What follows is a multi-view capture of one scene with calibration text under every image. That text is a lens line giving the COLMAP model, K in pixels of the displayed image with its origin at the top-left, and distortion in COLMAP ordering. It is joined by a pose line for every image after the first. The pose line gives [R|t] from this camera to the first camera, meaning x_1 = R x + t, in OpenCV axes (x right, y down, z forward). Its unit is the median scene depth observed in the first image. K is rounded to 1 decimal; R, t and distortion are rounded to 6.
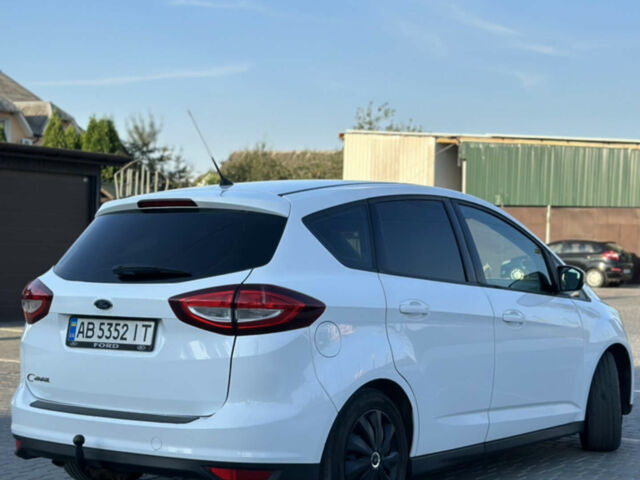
lens RADIAL K [[1149.1, 0, 320.0], [0, 1149.1, 240.0], [0, 0, 1]] dist [0.086864, 0.110152]
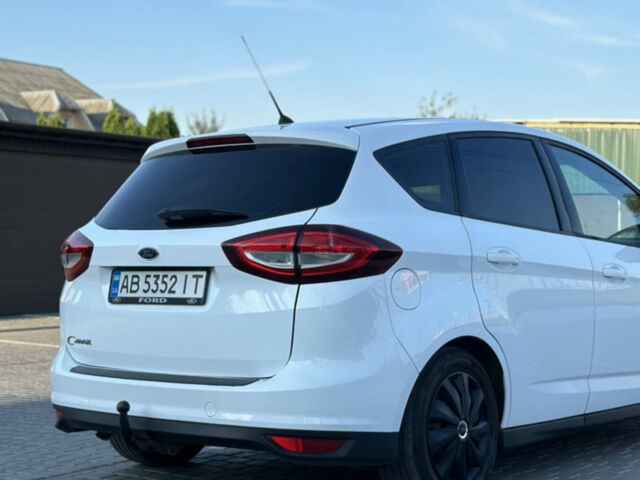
lens RADIAL K [[1149.1, 0, 320.0], [0, 1149.1, 240.0], [0, 0, 1]] dist [0.086864, 0.110152]
pose [[0.998405, -0.015617, -0.054261, -0.009653], [0.015683, 0.999877, 0.000791, 0.045689], [0.054242, -0.001640, 0.998526, 0.128486]]
